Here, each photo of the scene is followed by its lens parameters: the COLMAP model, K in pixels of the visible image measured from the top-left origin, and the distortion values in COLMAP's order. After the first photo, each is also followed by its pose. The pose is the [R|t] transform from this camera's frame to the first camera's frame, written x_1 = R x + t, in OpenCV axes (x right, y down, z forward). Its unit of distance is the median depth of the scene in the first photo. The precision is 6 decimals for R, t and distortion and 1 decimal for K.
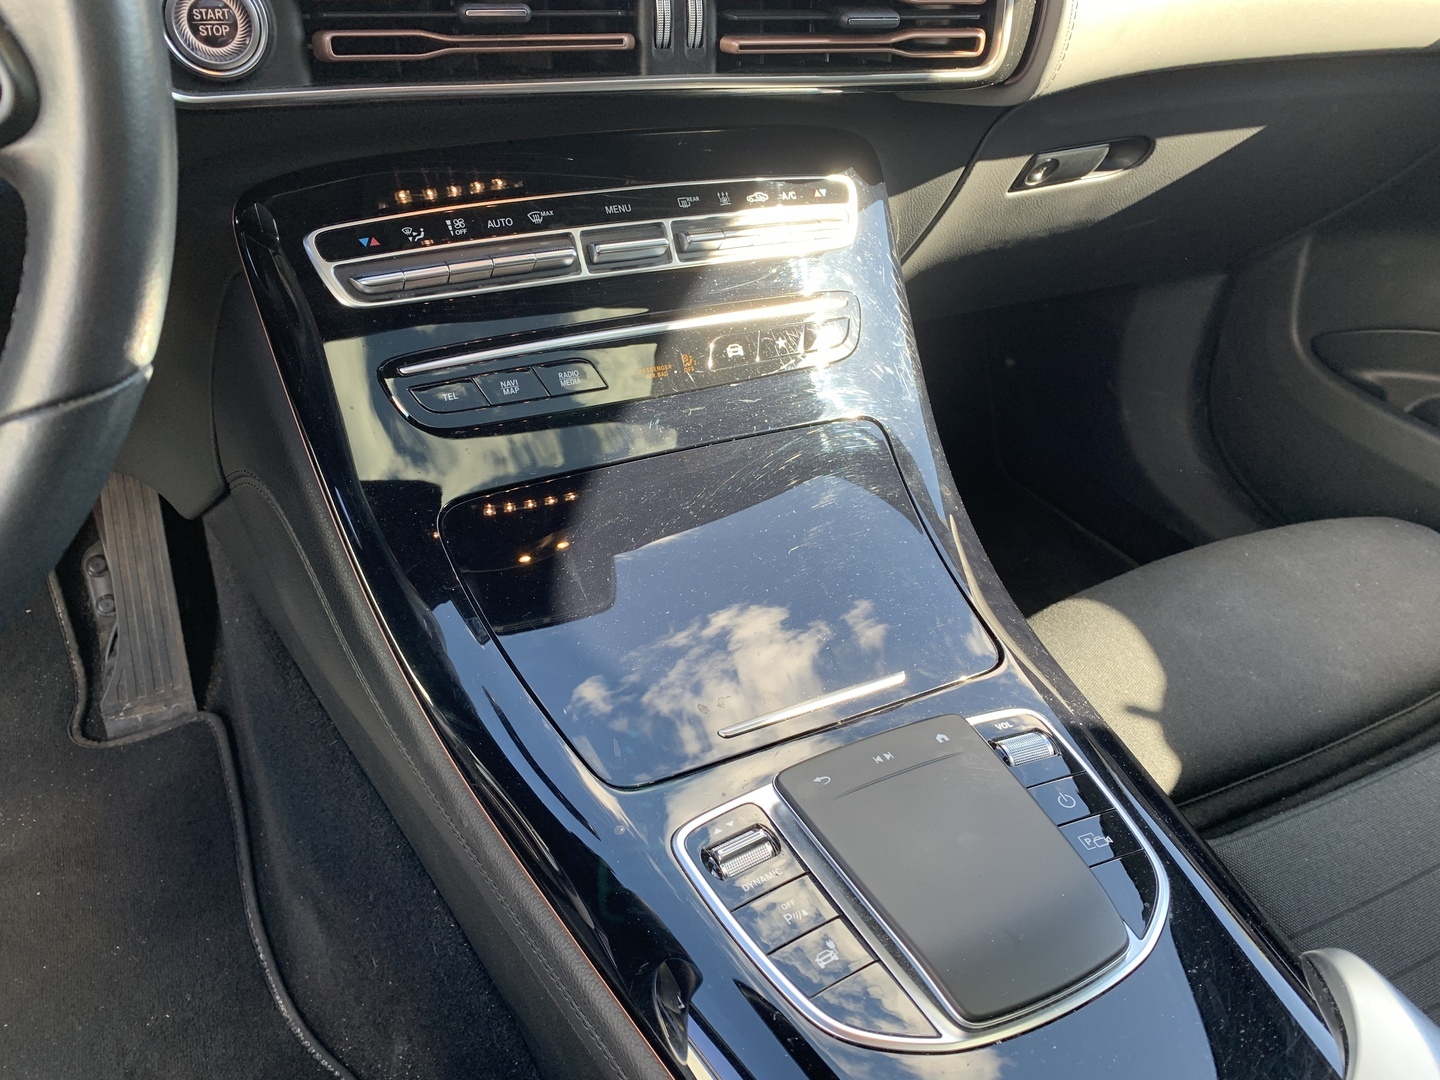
lens RADIAL K [[1119.3, 0, 728.1], [0, 1119.3, 537.8], [0, 0, 1]] dist [0.002309, -0.001925]
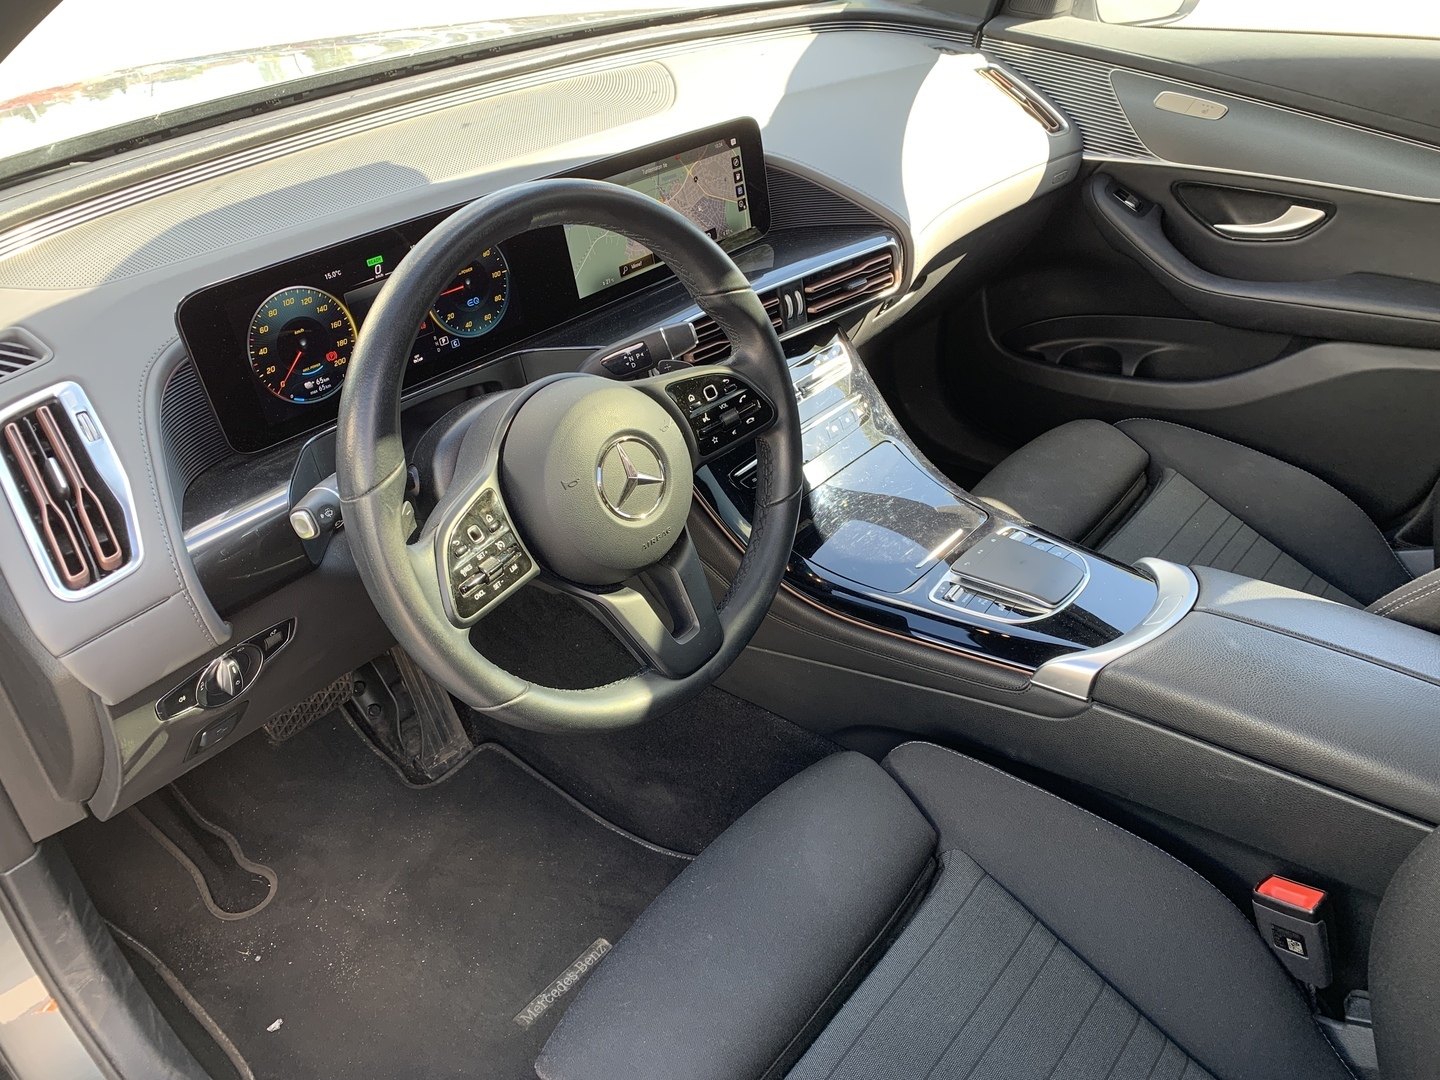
lens RADIAL K [[1119.3, 0, 719.2], [0, 1119.3, 541.9], [0, 0, 1]] dist [0.002309, -0.001925]
pose [[0.913190, -0.305318, 0.269936, -0.580032], [0.312751, 0.949698, 0.016146, -0.042098], [-0.261287, 0.069678, 0.962743, -0.722661]]
